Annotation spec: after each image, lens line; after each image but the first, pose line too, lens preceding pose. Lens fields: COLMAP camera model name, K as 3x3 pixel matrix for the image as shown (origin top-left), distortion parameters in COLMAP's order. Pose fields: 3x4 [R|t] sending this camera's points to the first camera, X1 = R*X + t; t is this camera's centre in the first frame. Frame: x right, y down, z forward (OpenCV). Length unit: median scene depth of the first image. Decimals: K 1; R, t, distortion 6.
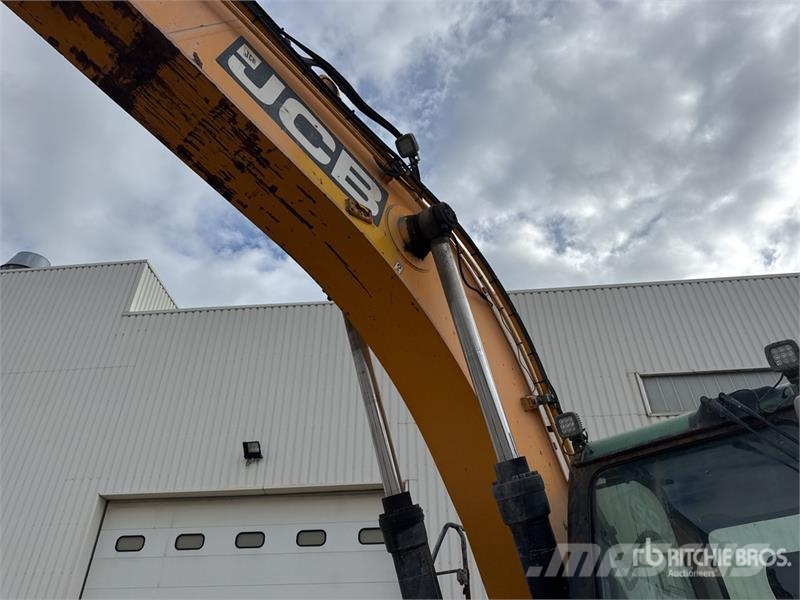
lens RADIAL K [[570.2, 0, 396.4], [0, 570.2, 302.2], [0, 0, 1]] dist [0.032572, -0.031011]
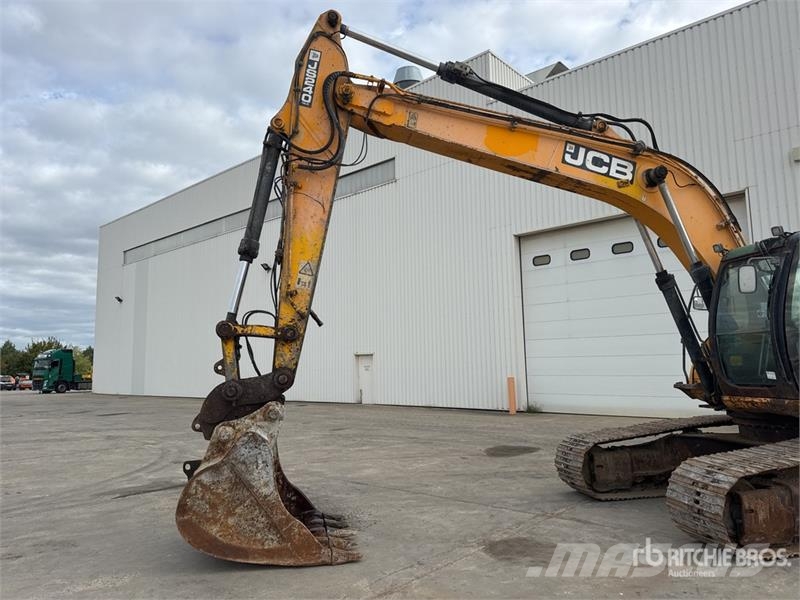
lens RADIAL K [[557.7, 0, 402.2], [0, 557.7, 303.2], [0, 0, 1]] dist [0.096612, -0.131058]
pose [[0.805223, -0.077467, -0.587891, 0.119256], [0.363990, 0.847239, 0.386908, -0.211042], [0.468111, -0.525533, 0.710413, -0.323123]]
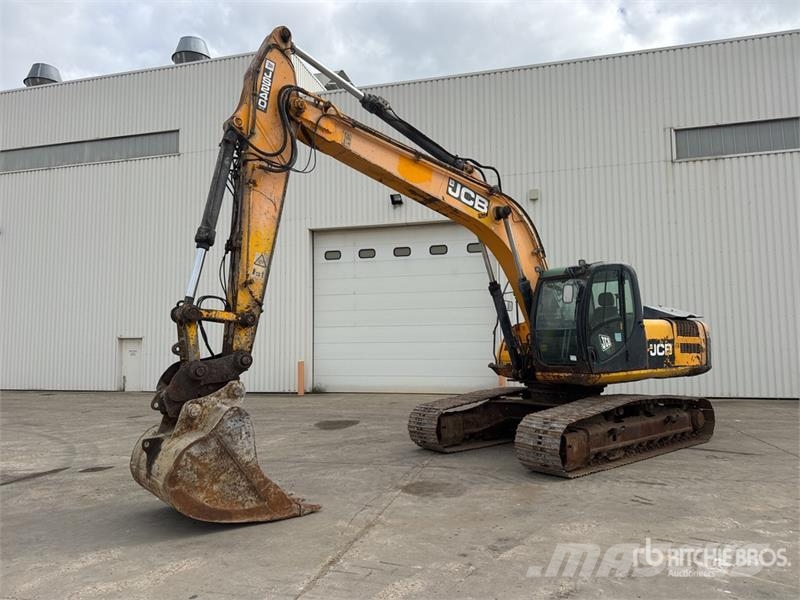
lens RADIAL K [[551.1, 0, 399.0], [0, 551.1, 303.4], [0, 0, 1]] dist [0.130382, -0.180527]
pose [[0.986785, -0.015932, -0.161250, -0.005579], [0.098492, 0.849188, 0.518825, -0.300254], [0.128666, -0.527851, 0.839535, -0.443659]]
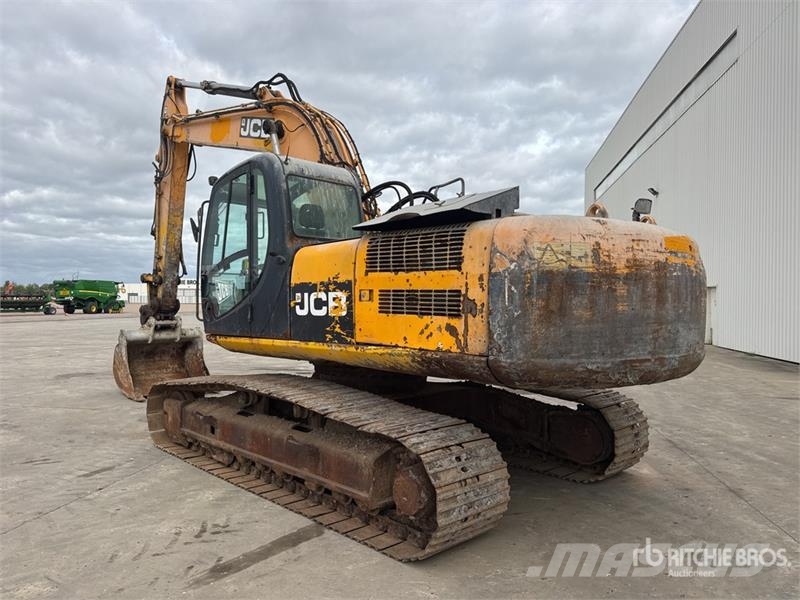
lens RADIAL K [[570.2, 0, 396.4], [0, 570.2, 302.2], [0, 0, 1]] dist [0.032572, -0.031011]
pose [[-0.082839, 0.009073, -0.996522, 0.563029], [0.587508, 0.808154, -0.041480, 0.204432], [0.804967, -0.588901, -0.072278, 0.245511]]
